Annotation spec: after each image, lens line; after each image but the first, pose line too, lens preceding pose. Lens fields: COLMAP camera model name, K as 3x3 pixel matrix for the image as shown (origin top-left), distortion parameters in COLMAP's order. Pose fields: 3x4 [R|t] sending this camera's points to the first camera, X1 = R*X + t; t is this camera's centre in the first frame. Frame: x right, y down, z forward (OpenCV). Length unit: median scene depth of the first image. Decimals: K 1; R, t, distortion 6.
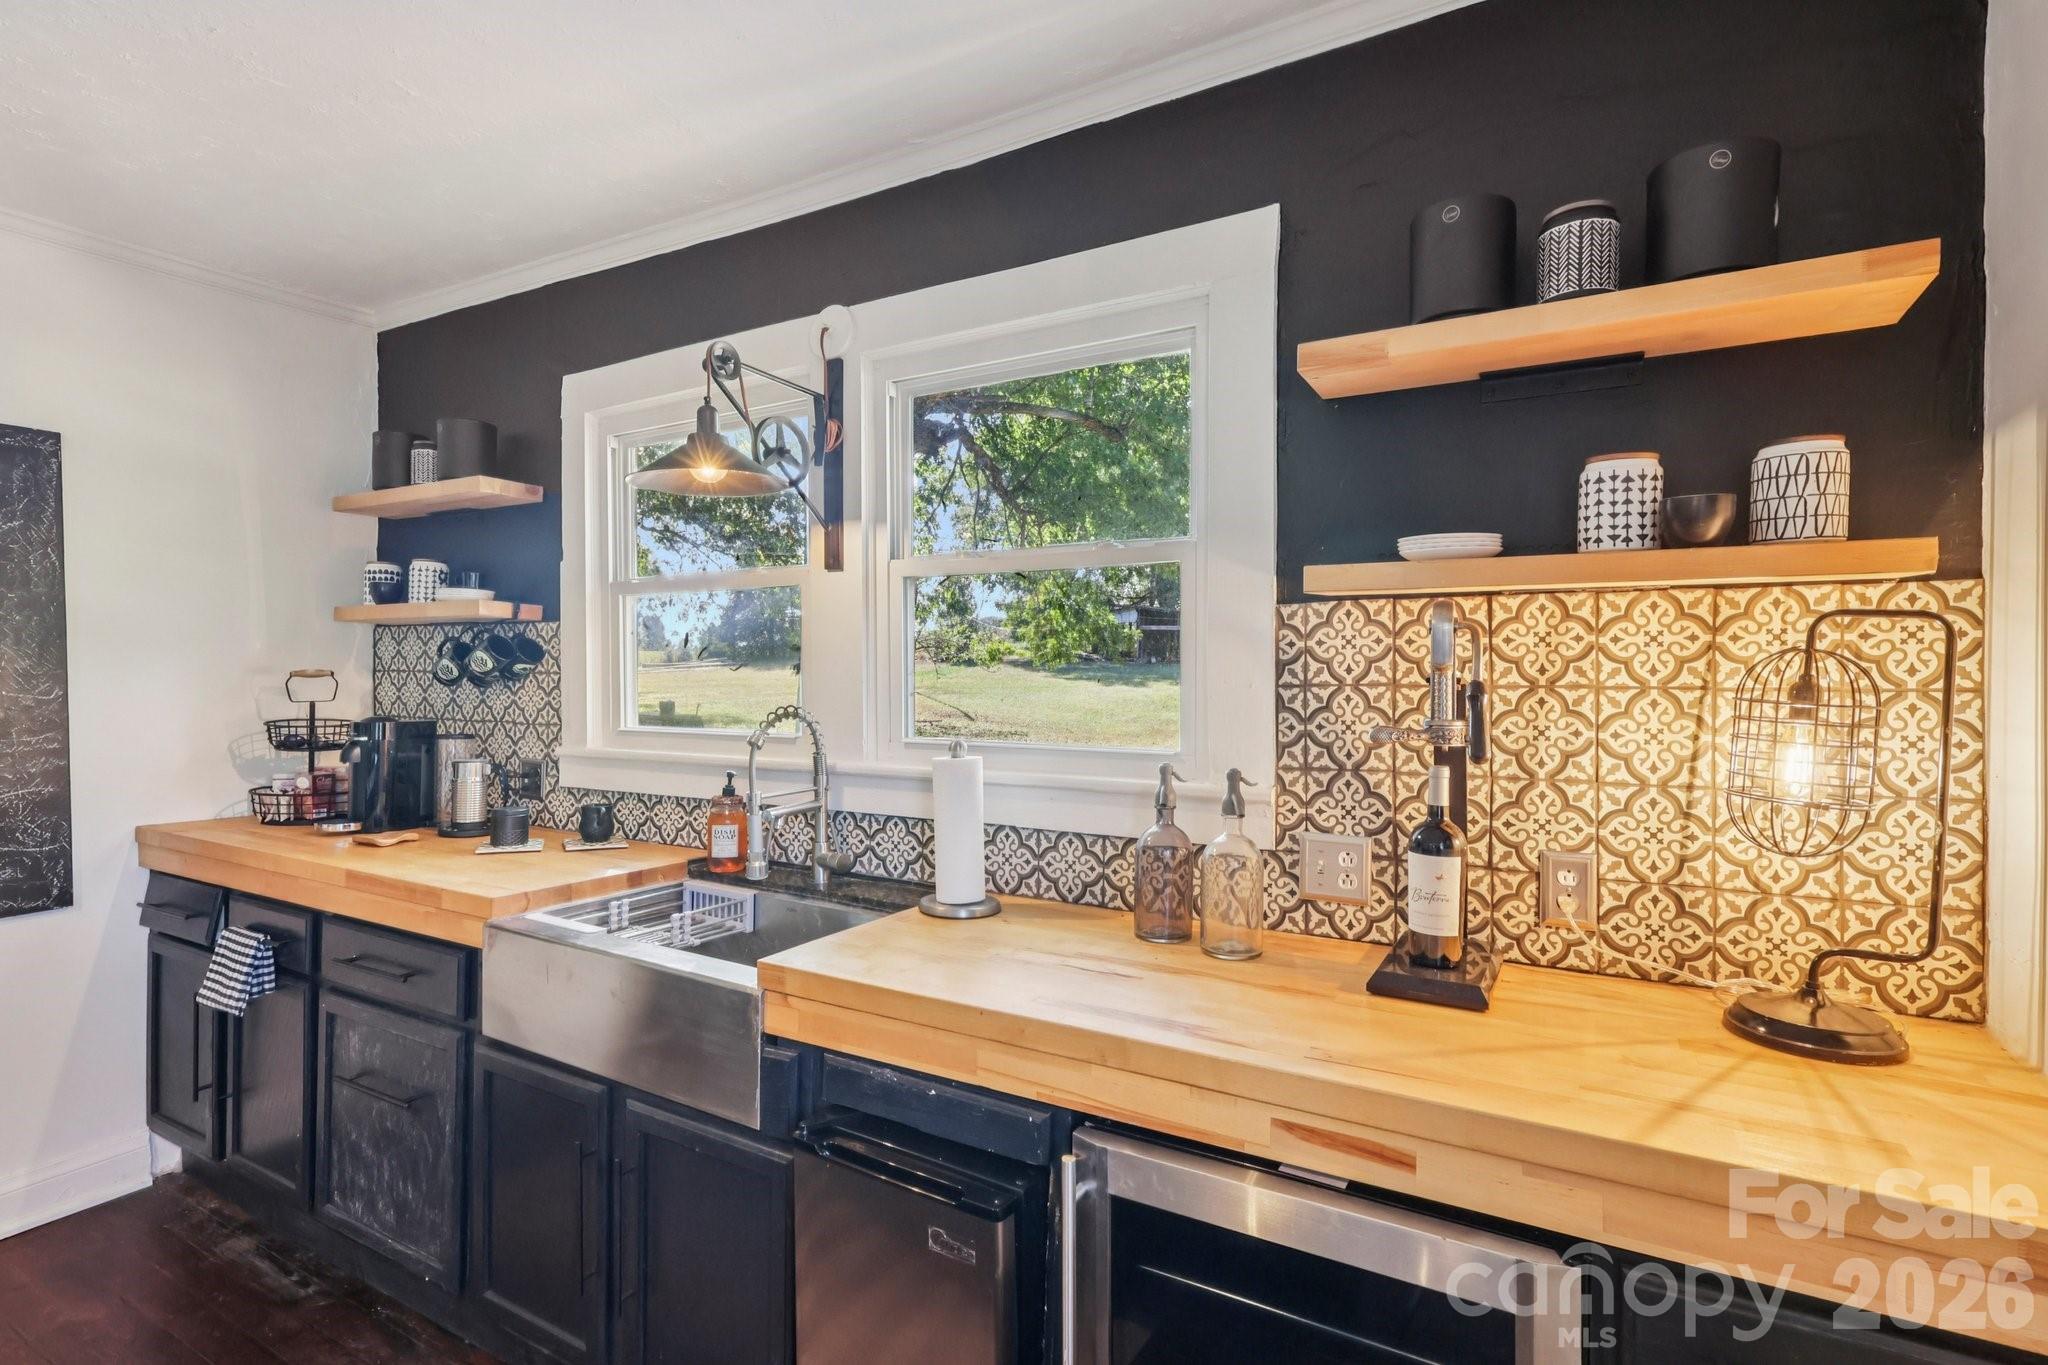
lens RADIAL K [[973.4, 0, 1012.5], [0, 973.4, 699.6], [0, 0, 1]] dist [0.000076, 0.000496]
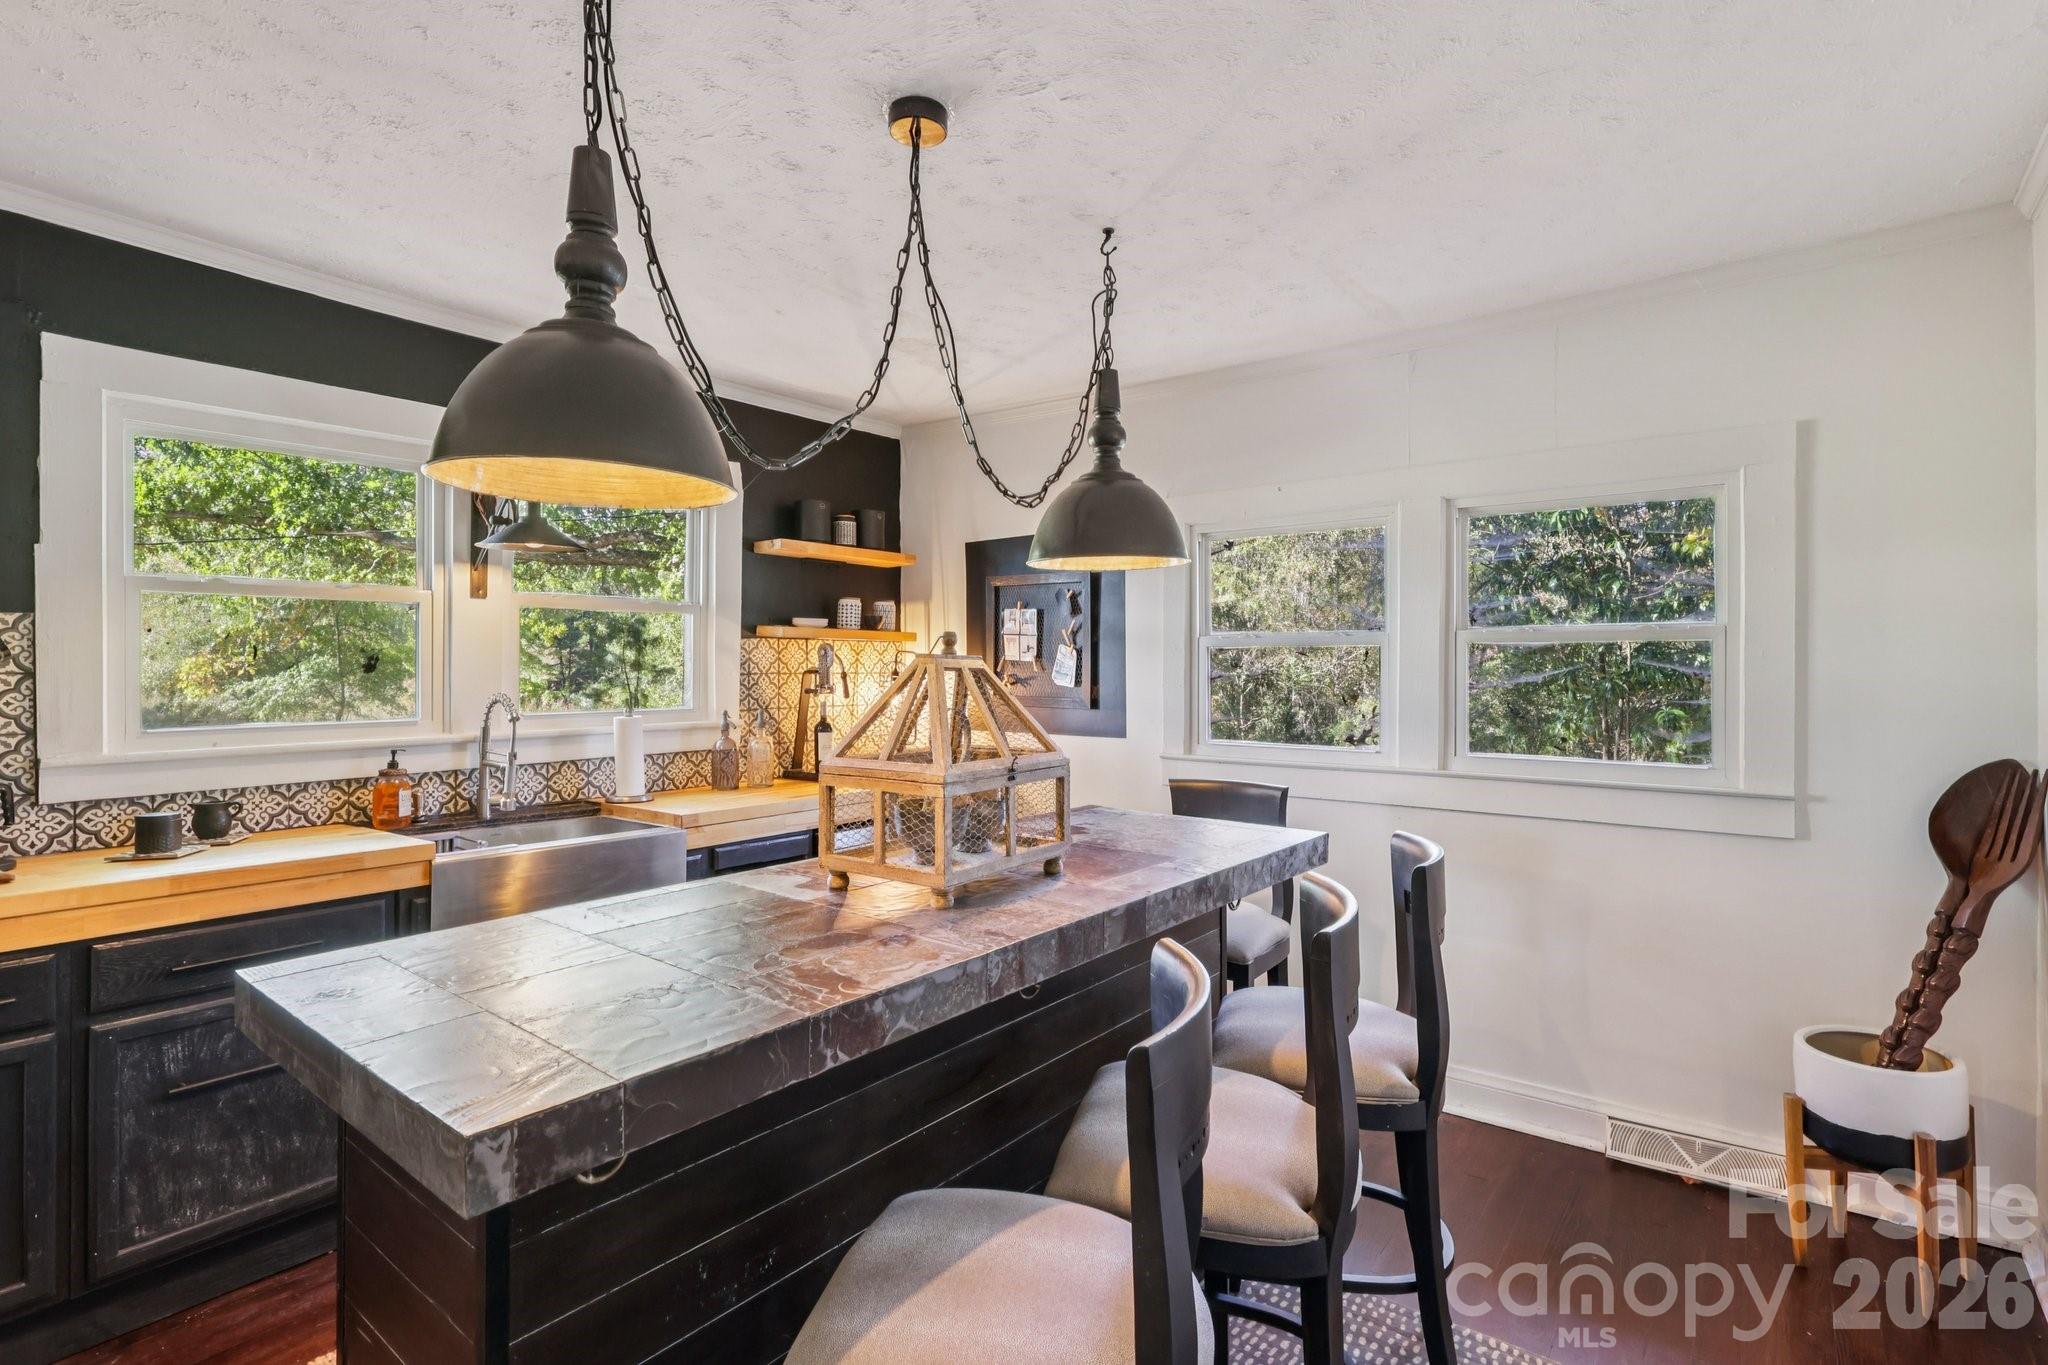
lens RADIAL K [[979.0, 0, 1020.5], [0, 979.0, 649.0], [0, 0, 1]] dist [0.000109, 0.000094]
pose [[0.138033, -0.004272, 0.990418, -1.927506], [0.004369, 0.999984, 0.003704, -0.080554], [-0.990418, 0.003816, 0.138049, 0.033211]]
